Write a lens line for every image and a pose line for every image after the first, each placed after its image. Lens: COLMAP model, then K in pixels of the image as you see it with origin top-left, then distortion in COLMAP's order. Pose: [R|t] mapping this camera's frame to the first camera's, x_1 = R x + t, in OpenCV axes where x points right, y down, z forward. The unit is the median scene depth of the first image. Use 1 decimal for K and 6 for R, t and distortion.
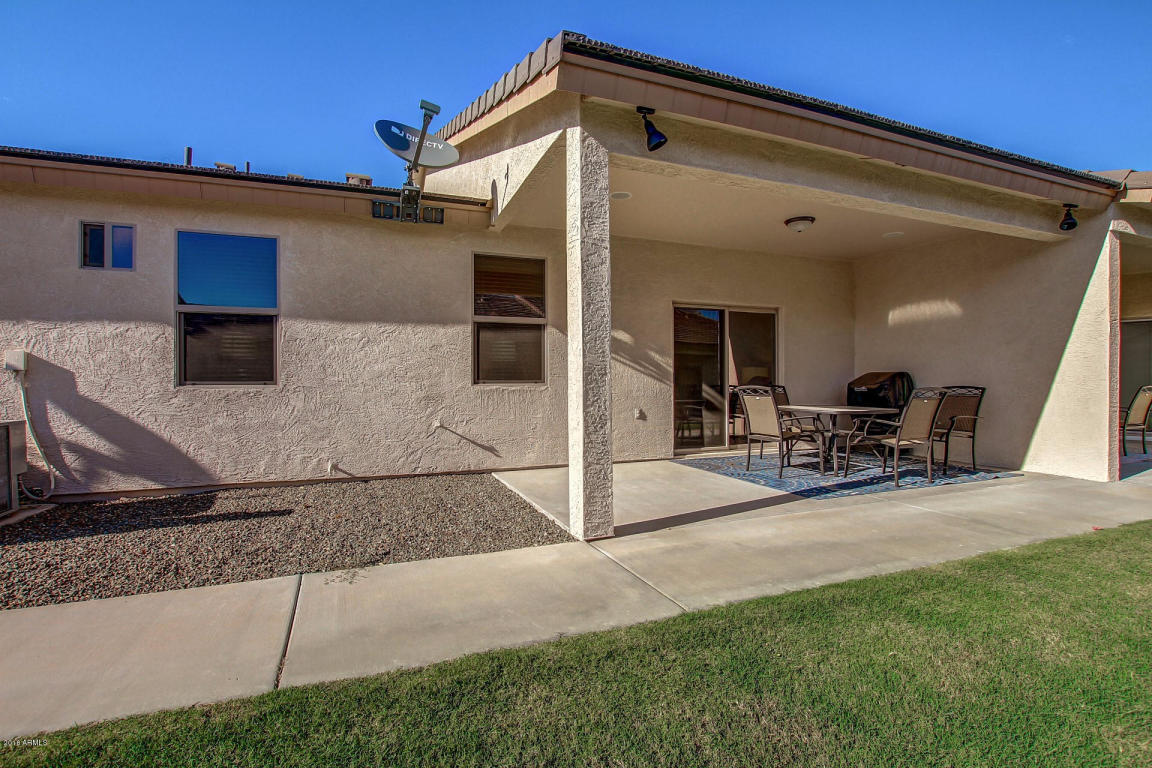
lens RADIAL K [[546.2, 0, 565.9], [0, 546.2, 387.5], [0, 0, 1]] dist [-0.032209, 0.004691]
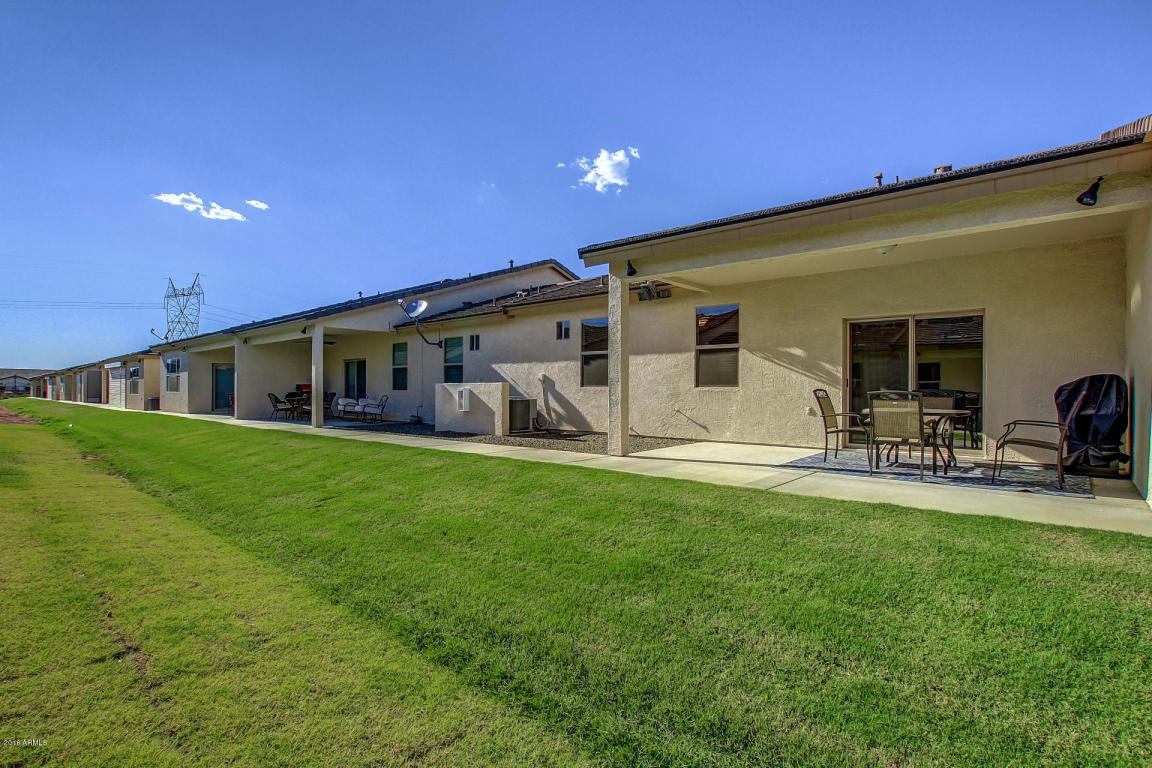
lens RADIAL K [[546.2, 0, 565.9], [0, 546.2, 387.5], [0, 0, 1]] dist [-0.032209, 0.004691]
pose [[0.432833, 0.011008, -0.901407, 1.167707], [-0.005883, 0.999939, 0.009387, -0.018424], [0.901455, 0.001240, 0.432871, -0.073702]]
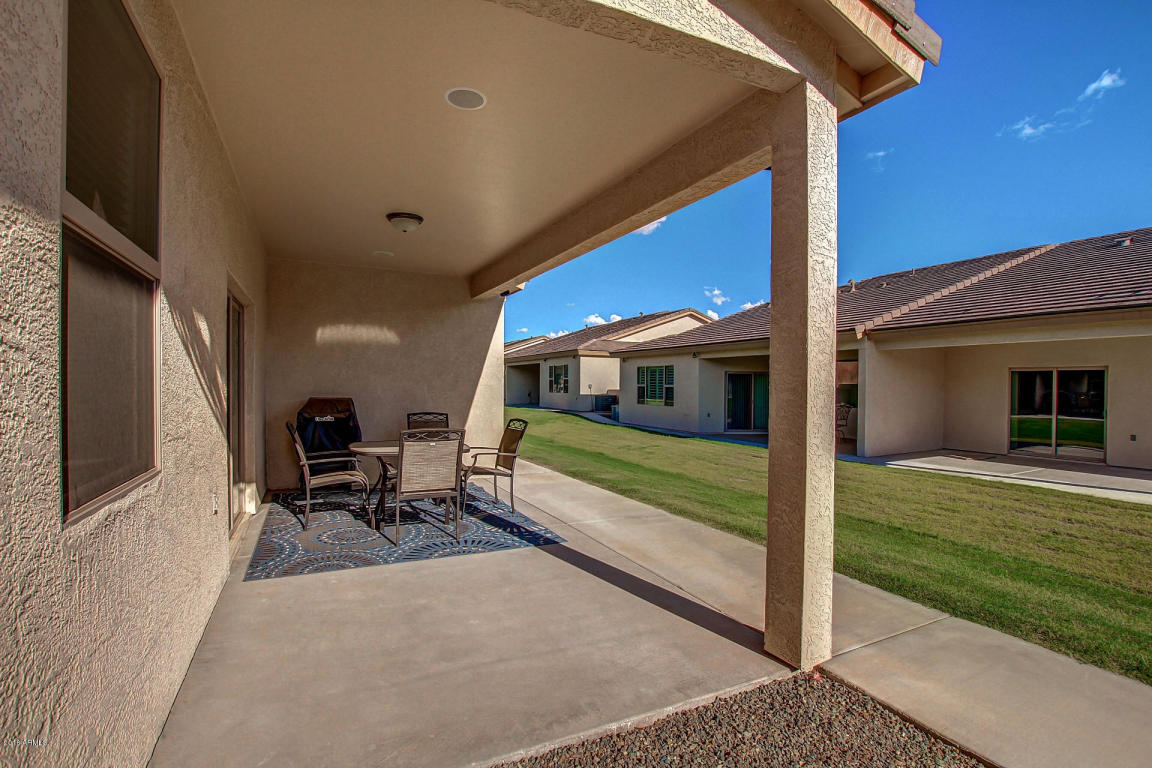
lens RADIAL K [[546.2, 0, 565.9], [0, 546.2, 387.5], [0, 0, 1]] dist [-0.032209, 0.004691]
pose [[-0.098859, -0.001879, 0.995100, -0.391522], [0.002015, 0.999996, 0.002088, -0.055545], [-0.995099, 0.002212, -0.098855, 0.841446]]
